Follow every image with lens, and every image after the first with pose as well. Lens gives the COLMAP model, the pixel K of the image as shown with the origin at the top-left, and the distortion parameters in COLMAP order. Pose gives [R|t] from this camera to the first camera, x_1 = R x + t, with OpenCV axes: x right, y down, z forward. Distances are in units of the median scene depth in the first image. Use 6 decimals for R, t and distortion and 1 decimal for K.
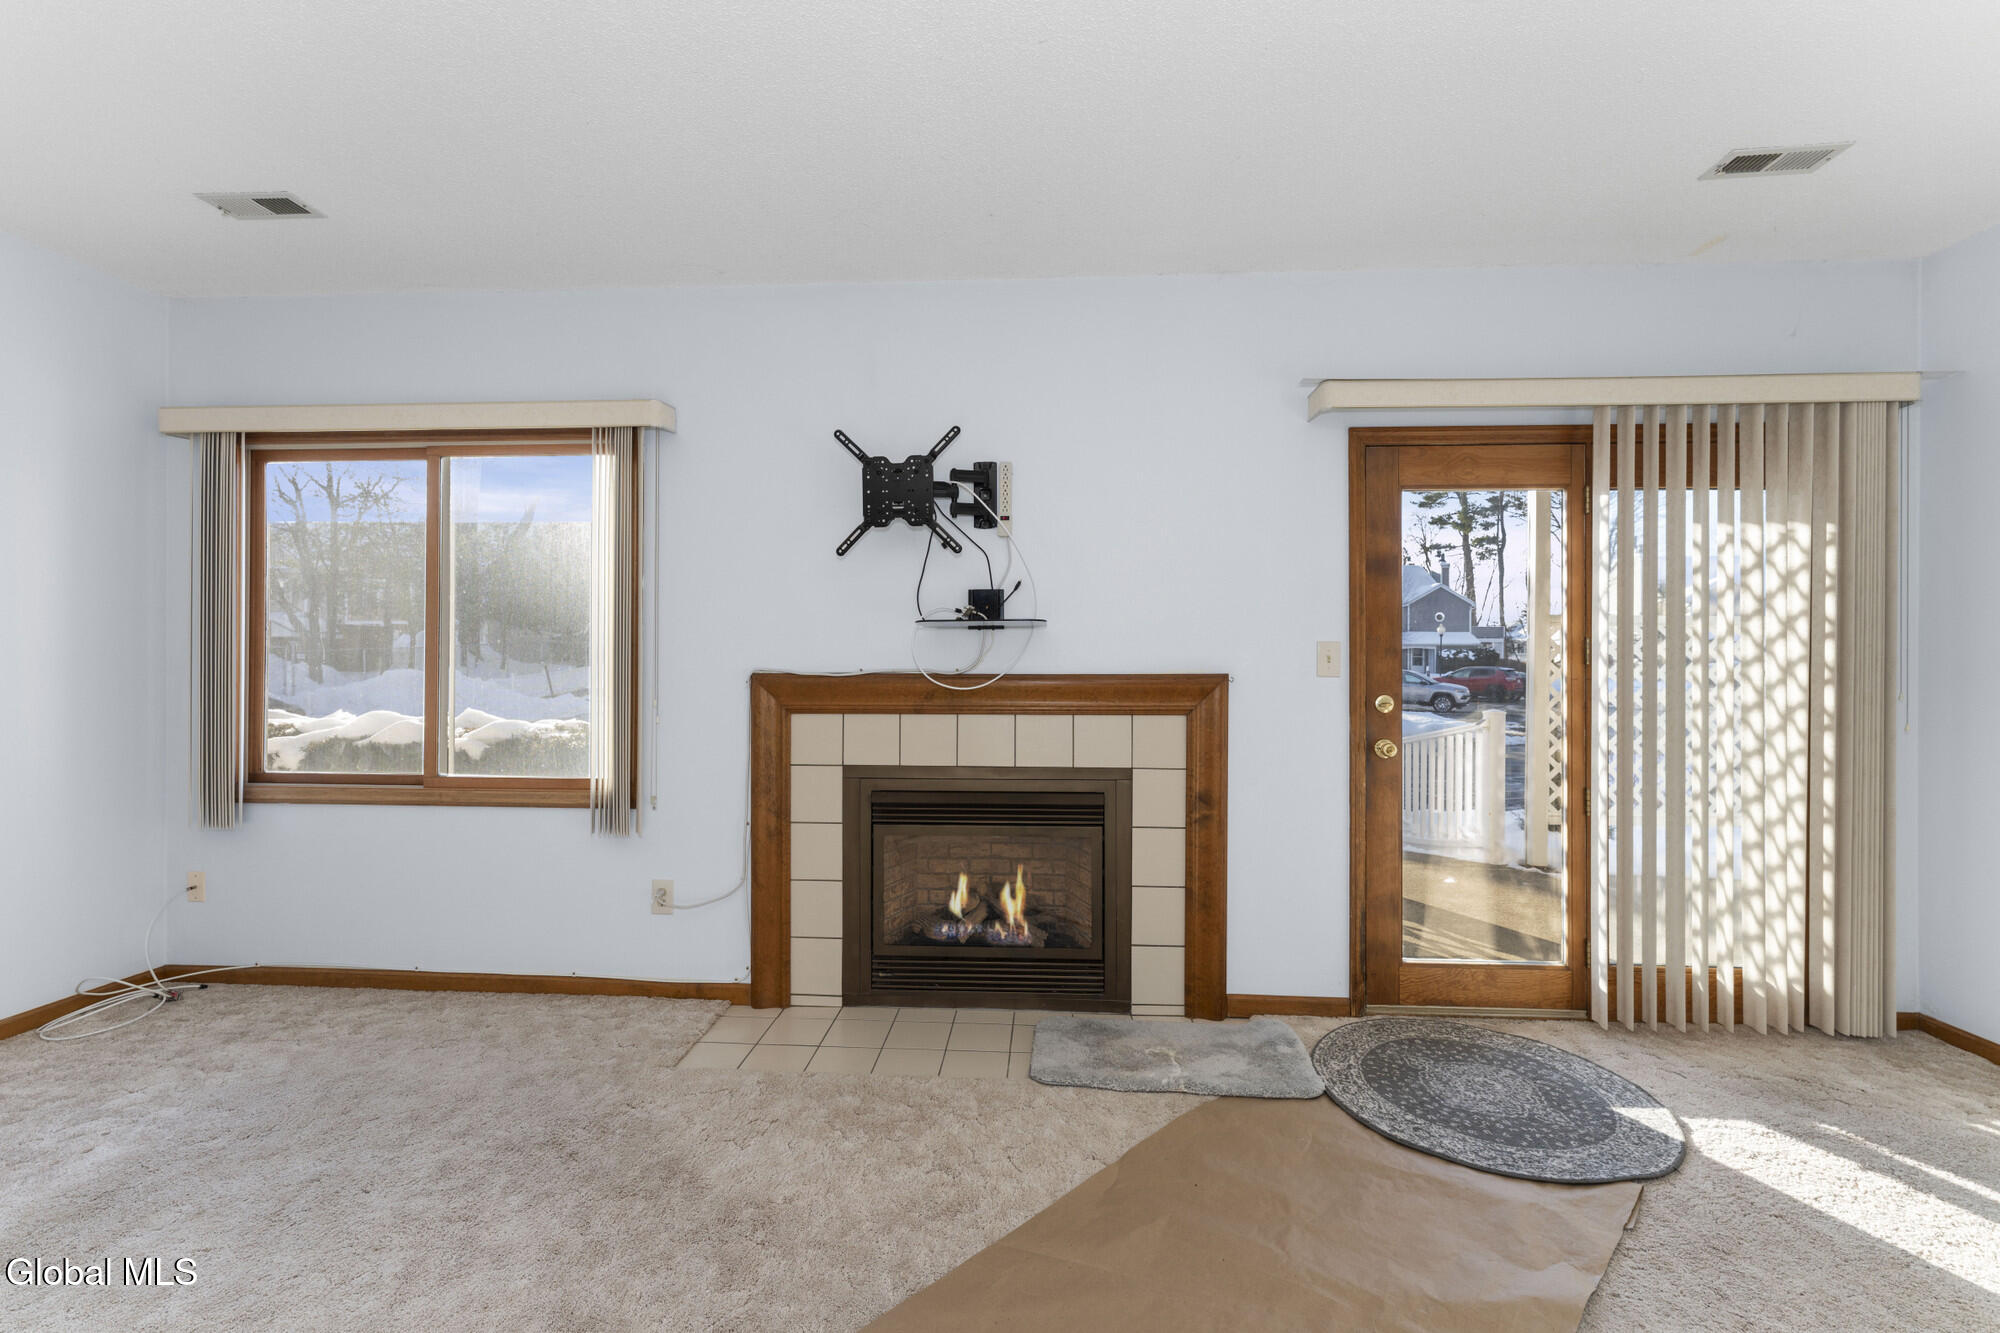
lens RADIAL K [[844.8, 0, 993.9], [0, 844.8, 671.4], [0, 0, 1]] dist [-0.003075, 0.000829]
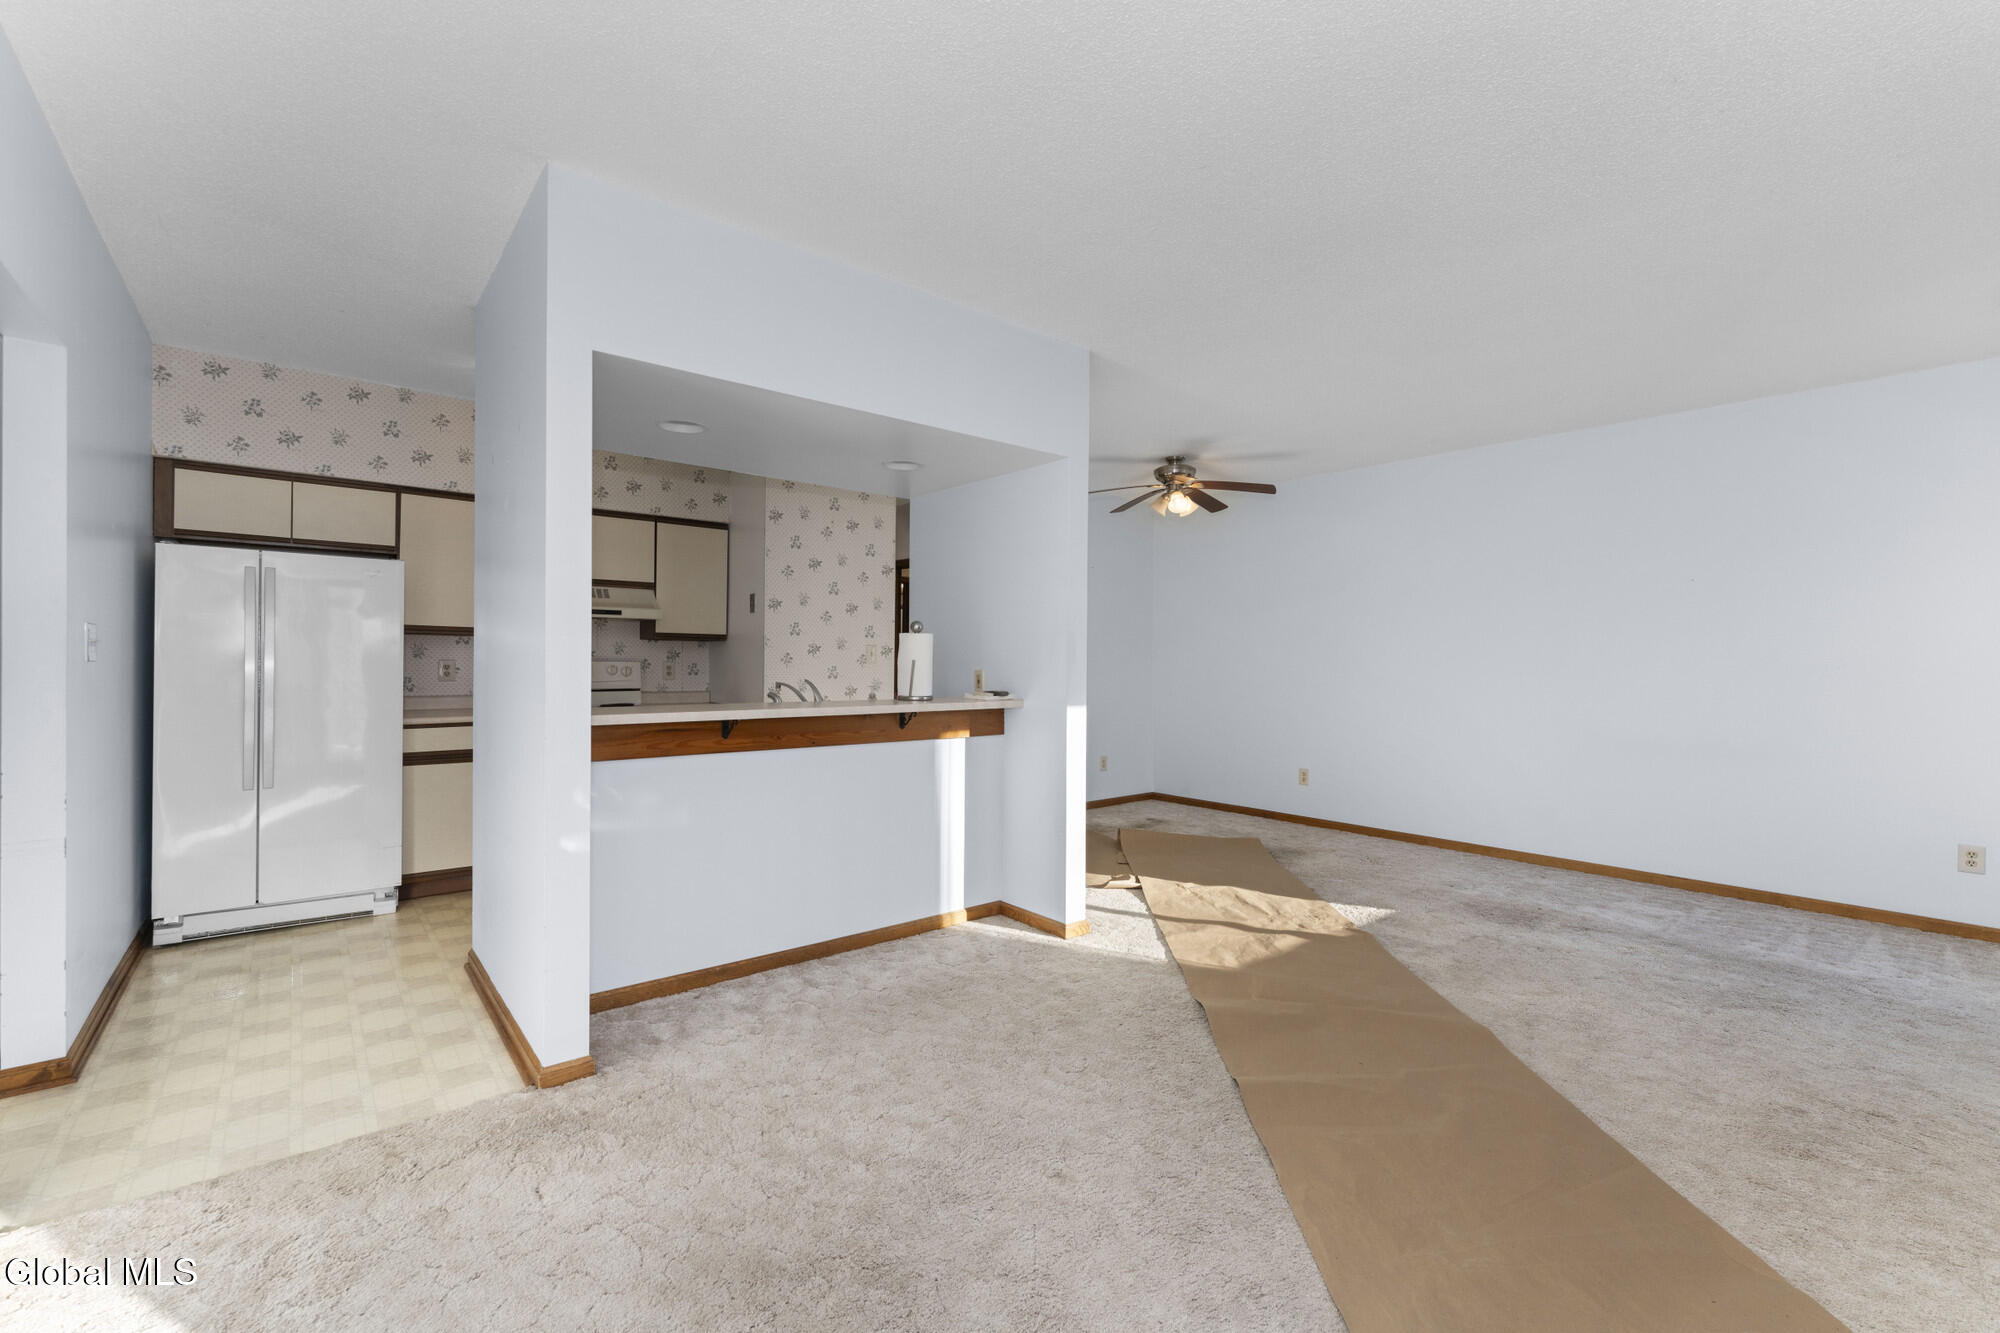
lens RADIAL K [[844.8, 0, 1000.9], [0, 844.8, 654.1], [0, 0, 1]] dist [-0.003075, 0.000829]
pose [[-0.723520, -0.012739, -0.690186, 0.875918], [-0.018008, 0.999838, 0.000423, -0.002201], [0.690069, 0.012735, -0.723632, 0.743654]]
